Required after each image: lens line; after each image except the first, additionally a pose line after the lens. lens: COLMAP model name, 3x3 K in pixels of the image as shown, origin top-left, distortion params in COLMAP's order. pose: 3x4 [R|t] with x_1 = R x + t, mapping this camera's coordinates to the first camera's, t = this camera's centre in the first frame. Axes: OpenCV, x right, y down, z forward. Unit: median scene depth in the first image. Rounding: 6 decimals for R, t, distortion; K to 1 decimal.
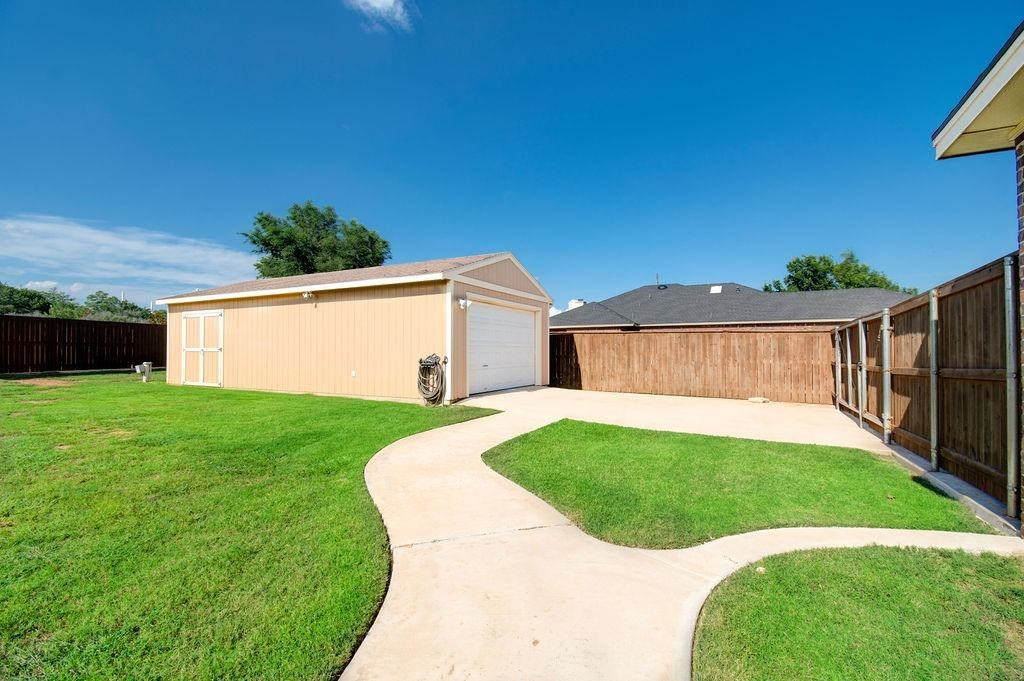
lens RADIAL K [[461.1, 0, 514.0], [0, 461.1, 357.8], [0, 0, 1]] dist [0.004935, -0.015274]
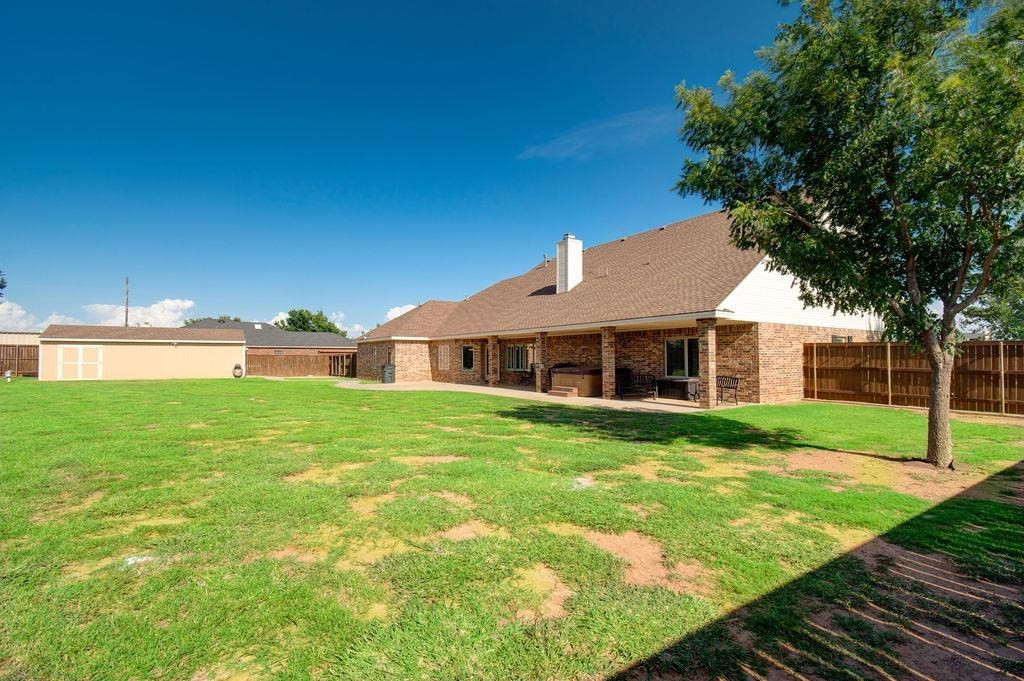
lens RADIAL K [[461.1, 0, 514.0], [0, 461.1, 357.8], [0, 0, 1]] dist [0.004935, -0.015274]
pose [[0.481697, -0.005585, 0.876320, -0.671606], [0.018657, 0.999818, -0.003883, -0.000256], [-0.876139, 0.018220, 0.481713, -0.758449]]
